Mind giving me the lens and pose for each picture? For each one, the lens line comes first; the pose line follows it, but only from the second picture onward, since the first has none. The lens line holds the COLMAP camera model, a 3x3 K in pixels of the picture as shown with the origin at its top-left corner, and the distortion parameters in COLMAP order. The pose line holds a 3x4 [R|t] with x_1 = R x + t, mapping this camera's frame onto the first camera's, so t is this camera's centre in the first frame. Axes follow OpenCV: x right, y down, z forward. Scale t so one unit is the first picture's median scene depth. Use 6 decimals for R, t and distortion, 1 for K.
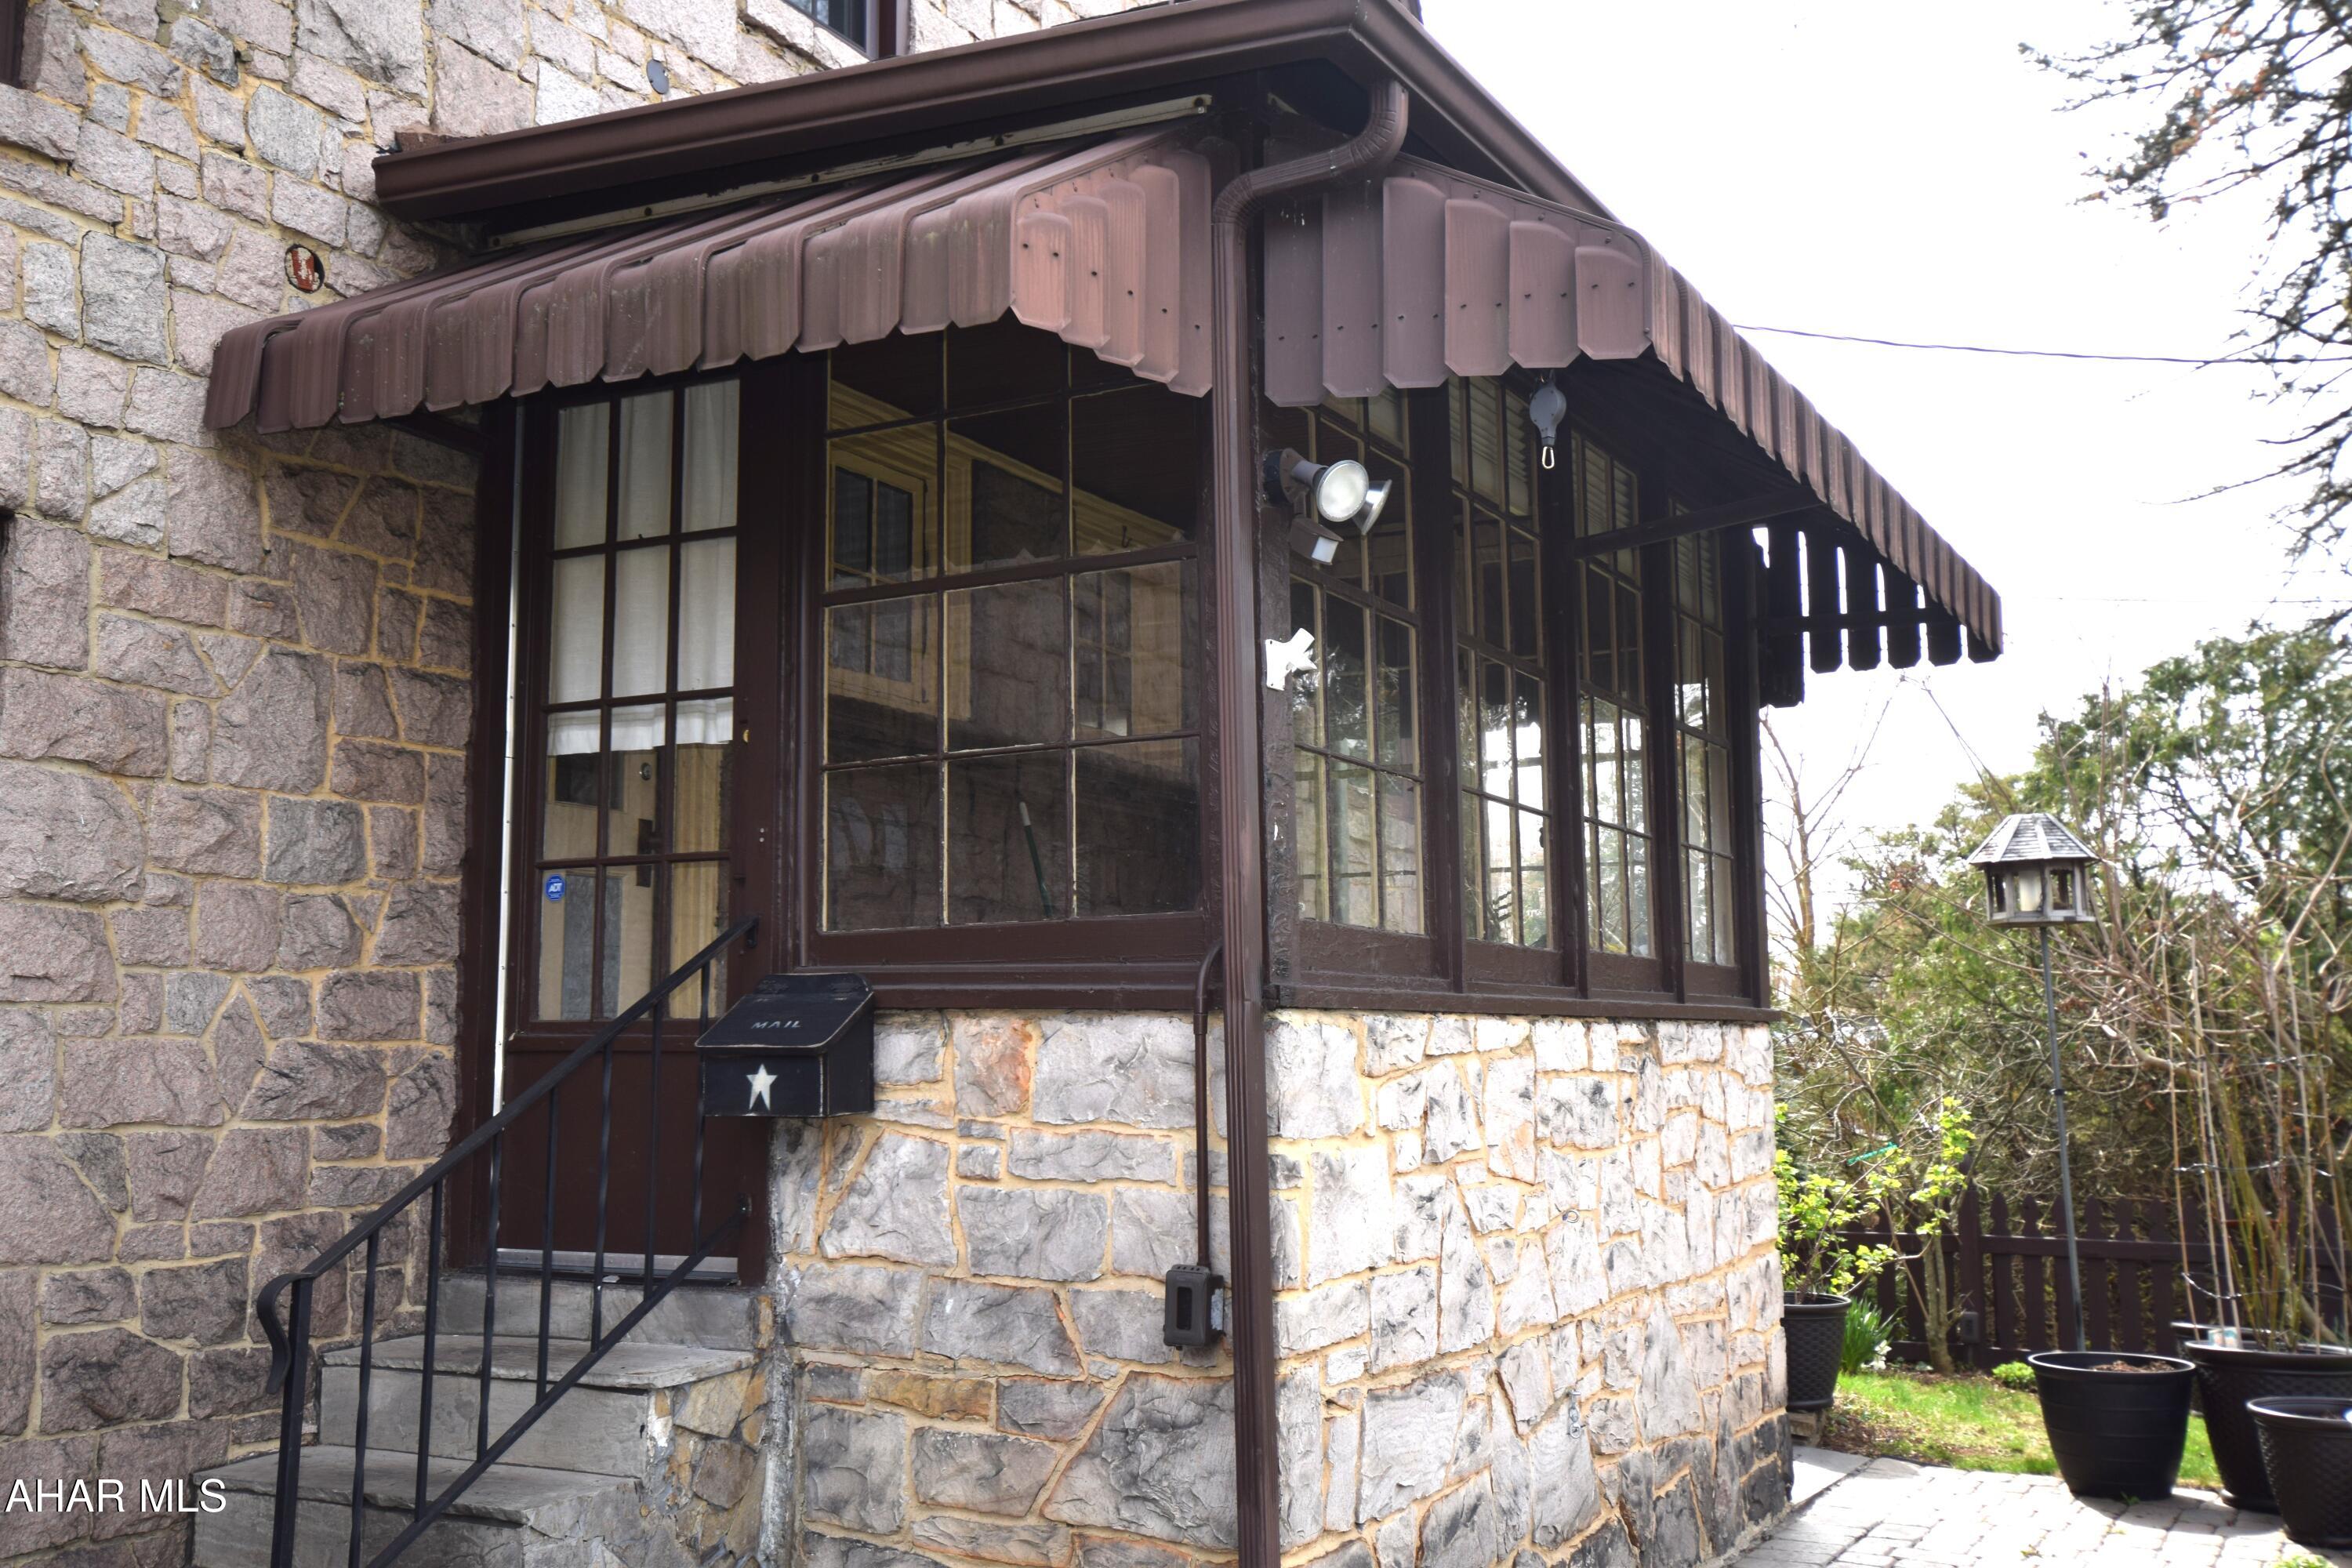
lens RADIAL K [[2433.1, 0, 1176.0], [0, 2433.1, 784.0], [0, 0, 1]] dist [0.004278, 0.001852]
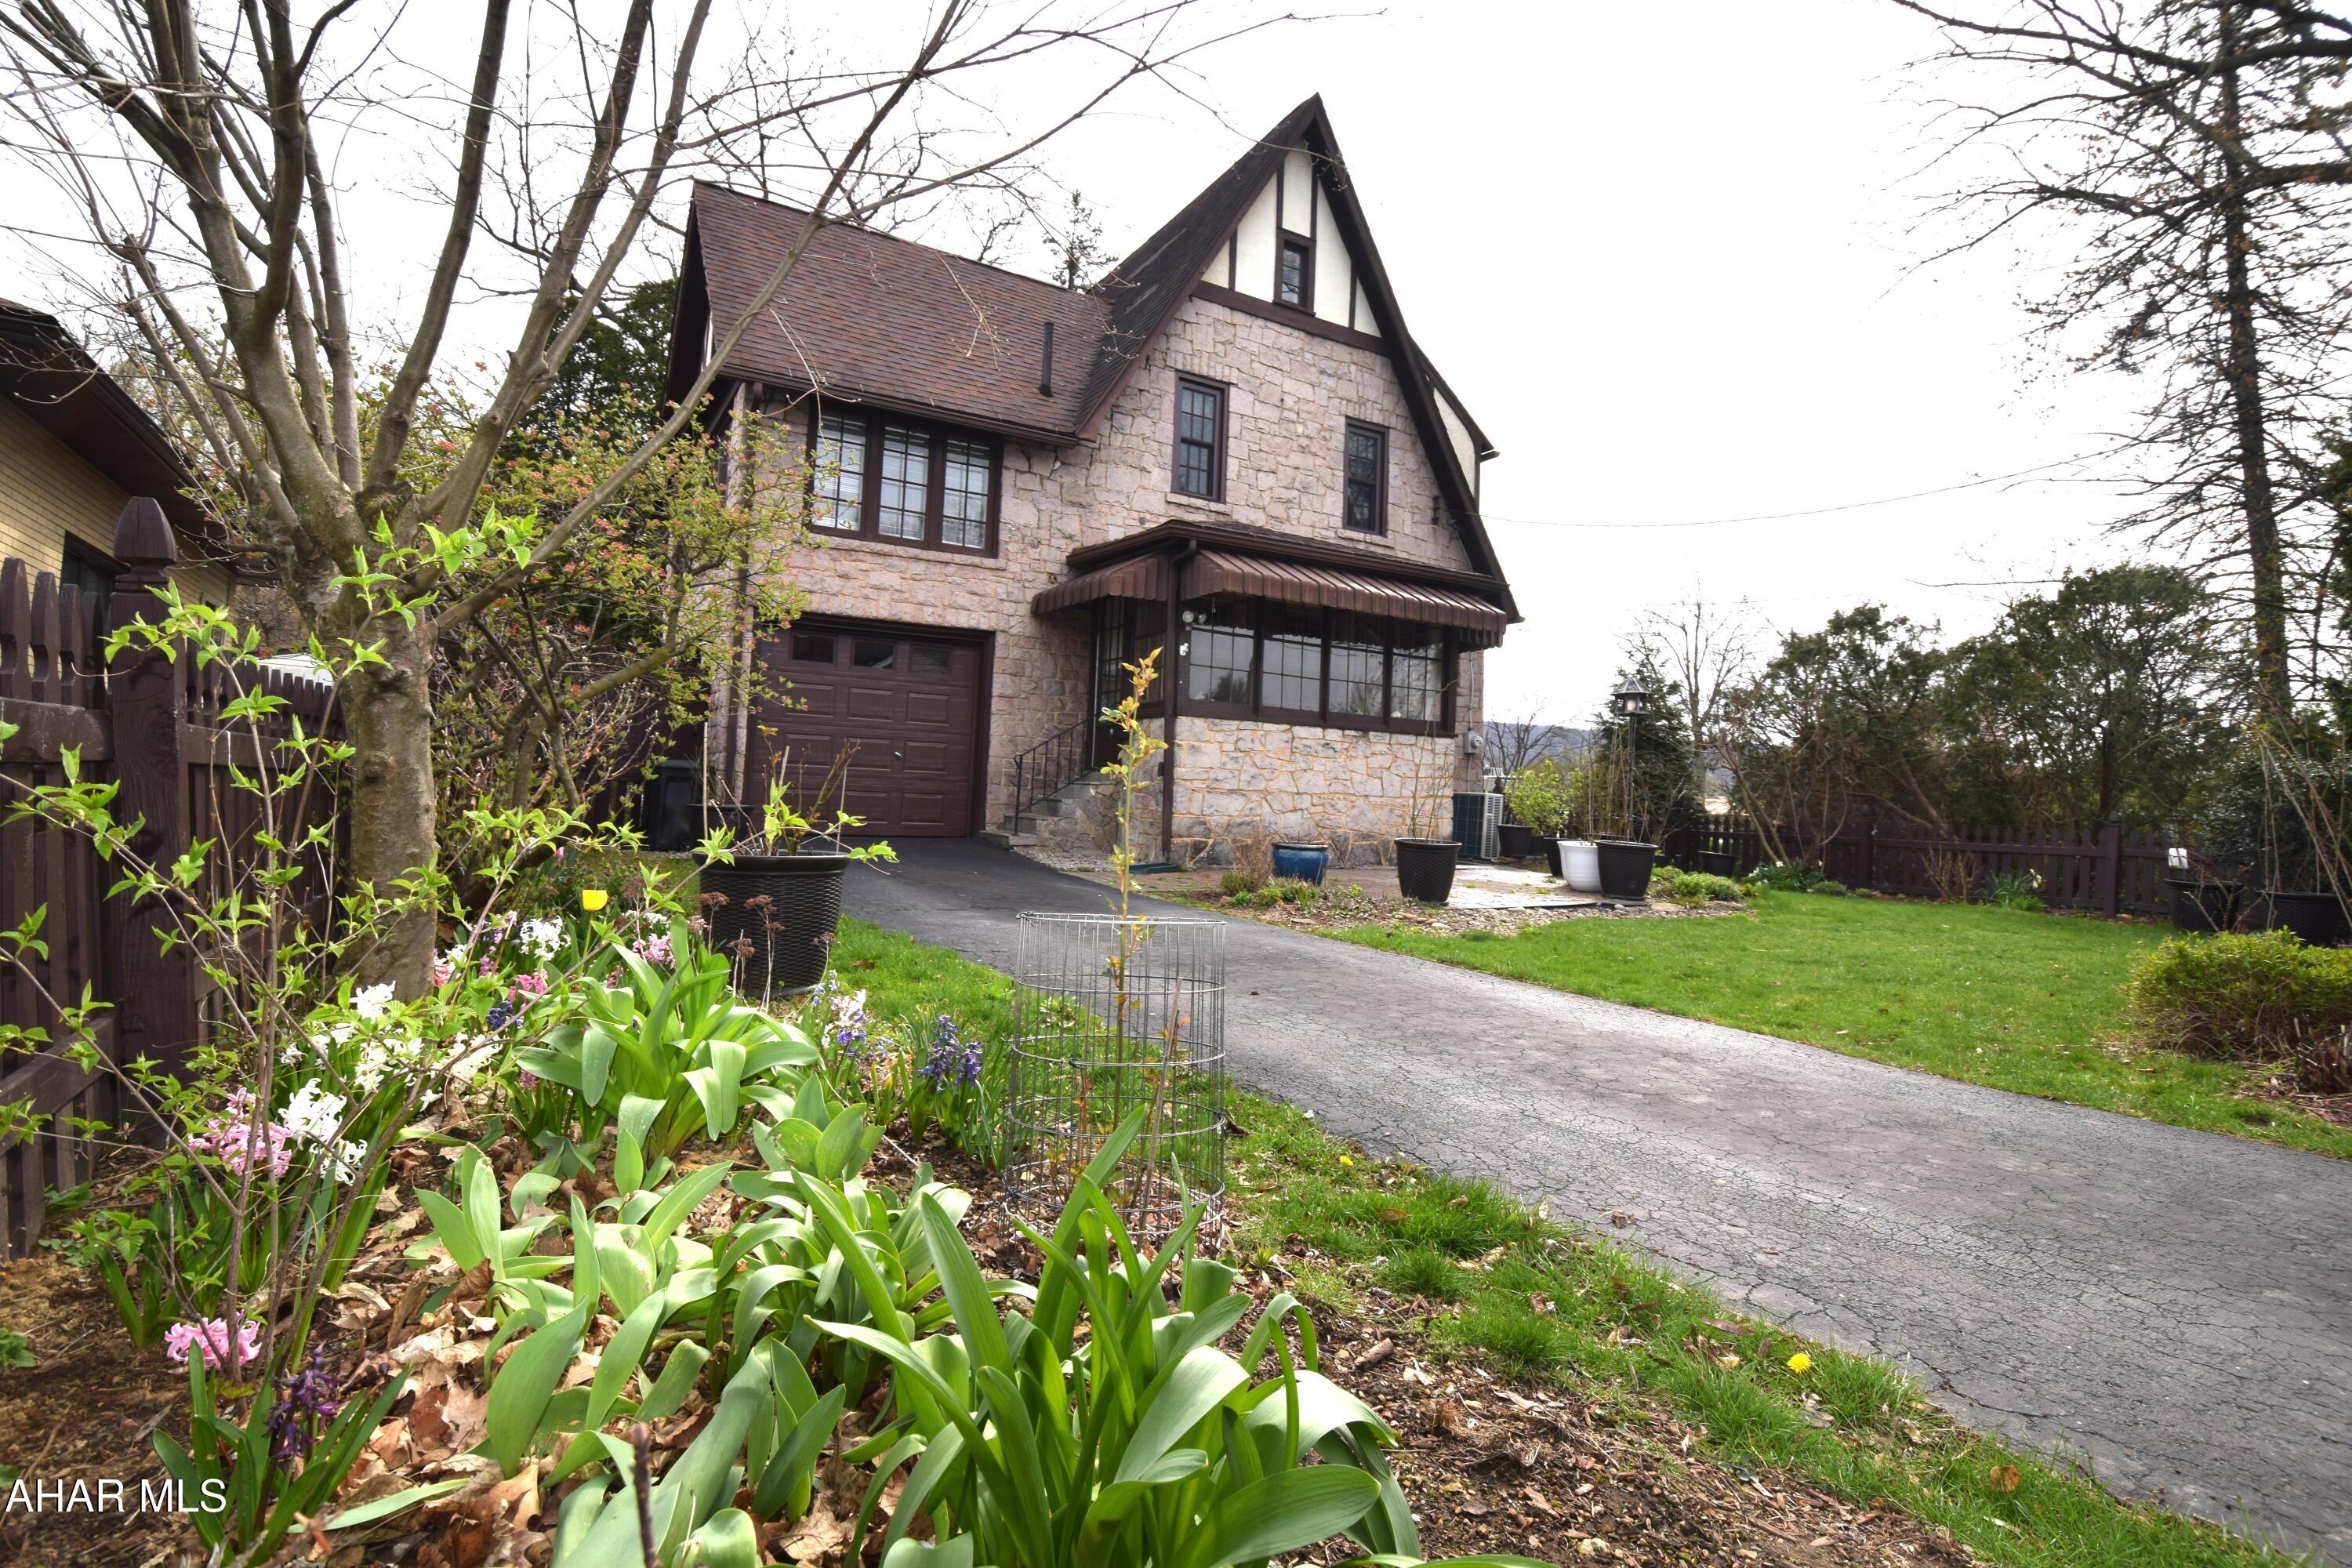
lens RADIAL K [[1080.8, 0, 1176.0], [0, 1080.8, 784.0], [0, 0, 1]] dist [0.000087, -0.000002]
pose [[0.863160, 0.025106, -0.504305, 0.994914], [0.018160, 0.996573, 0.080695, 0.041187], [0.504603, -0.078811, 0.859747, -0.848220]]
